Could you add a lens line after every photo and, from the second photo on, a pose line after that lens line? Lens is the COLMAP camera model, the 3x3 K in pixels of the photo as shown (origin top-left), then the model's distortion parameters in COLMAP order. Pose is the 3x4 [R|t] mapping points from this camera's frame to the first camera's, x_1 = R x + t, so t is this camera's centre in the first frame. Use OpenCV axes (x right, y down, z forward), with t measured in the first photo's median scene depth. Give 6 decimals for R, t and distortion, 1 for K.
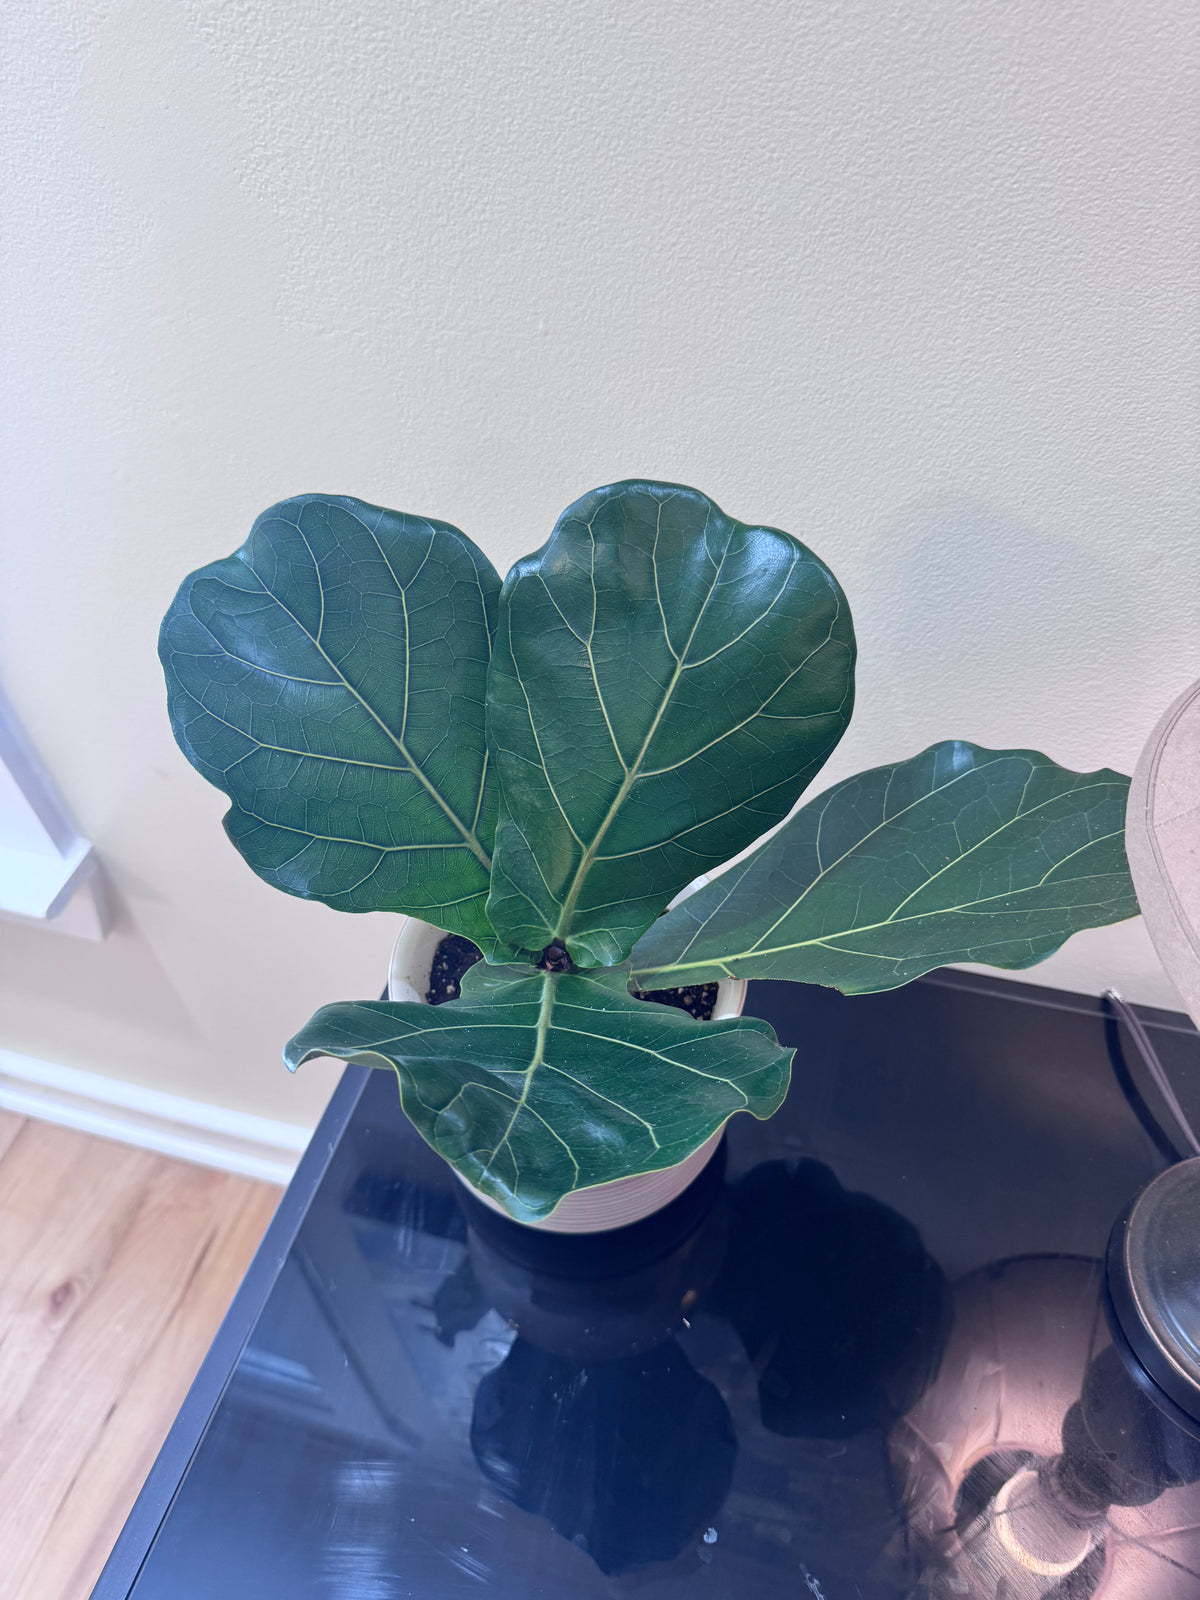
lens RADIAL K [[1072.3, 0, 600.0], [0, 1072.3, 800.0], [0, 0, 1]] dist [-0.039503, -0.002681]
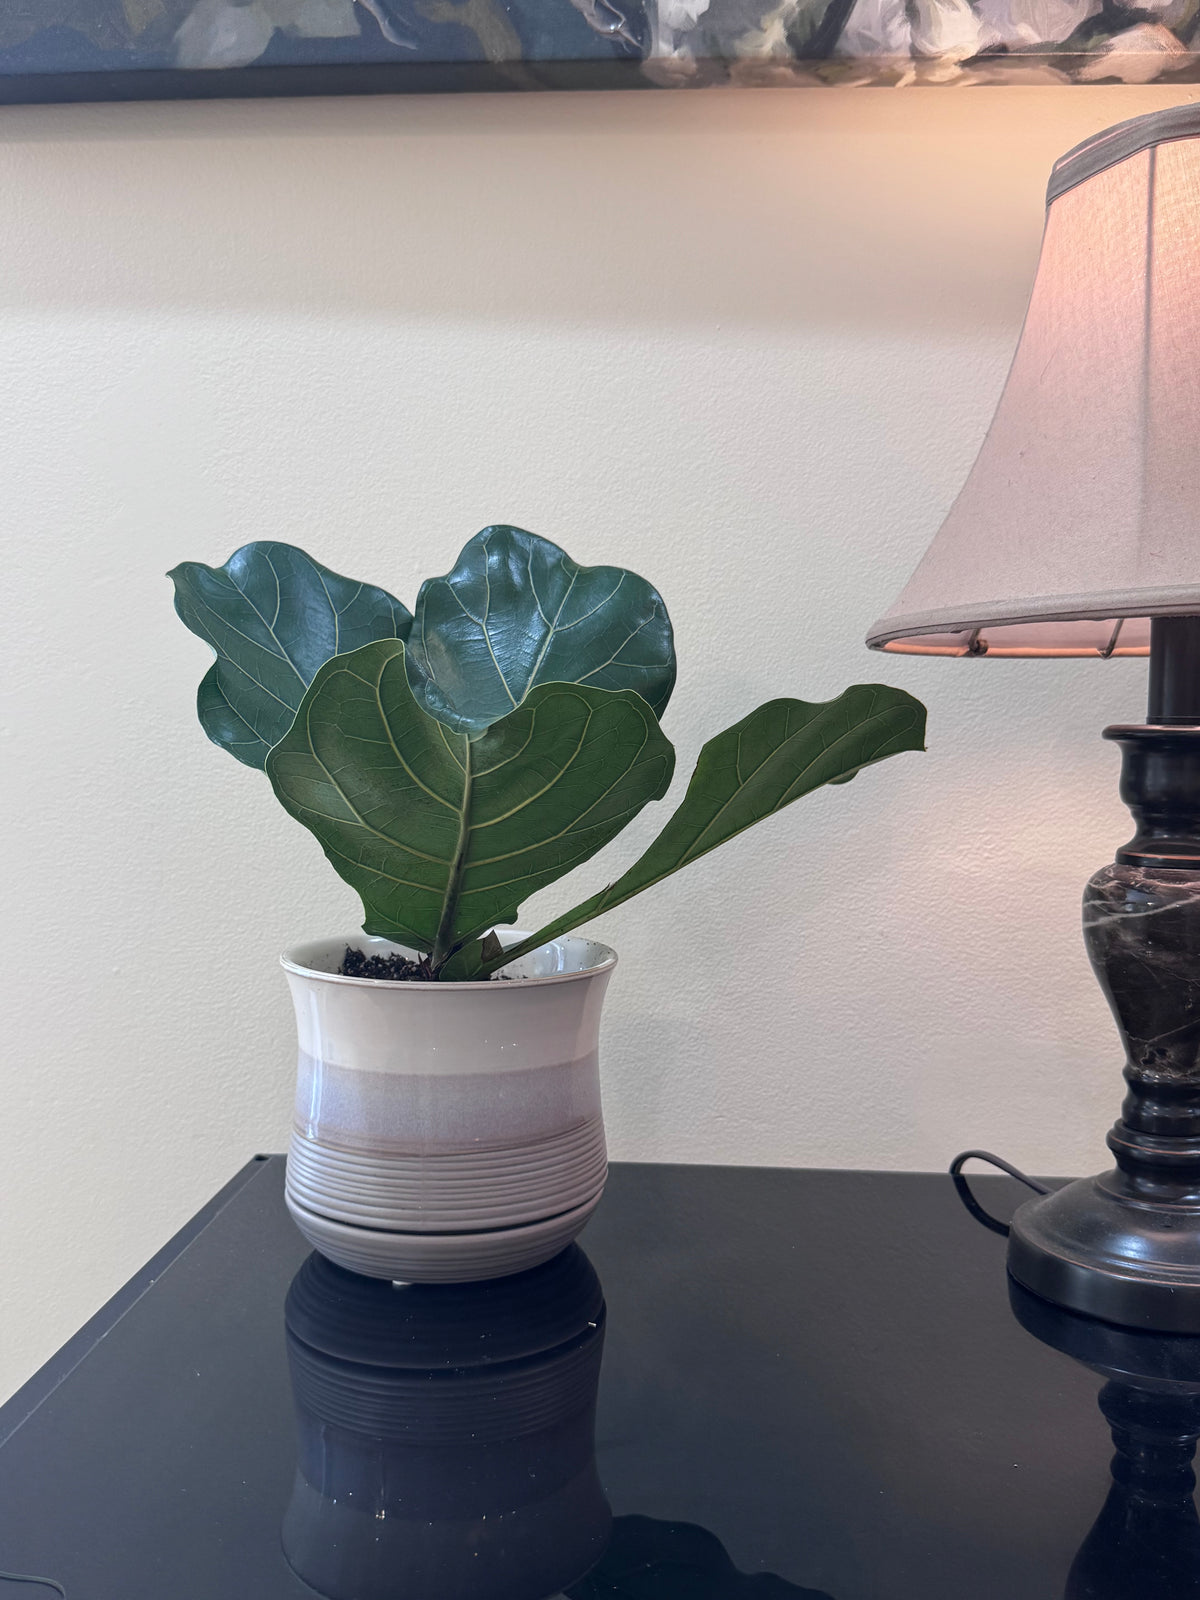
lens RADIAL K [[1196.3, 0, 600.0], [0, 1196.3, 800.0], [0, 0, 1]] dist [0.048355, -0.144899]
pose [[0.975430, 0.032174, 0.217946, -0.183079], [0.114444, 0.771323, -0.626069, 0.957135], [-0.188250, 0.635630, 0.748690, -0.036064]]
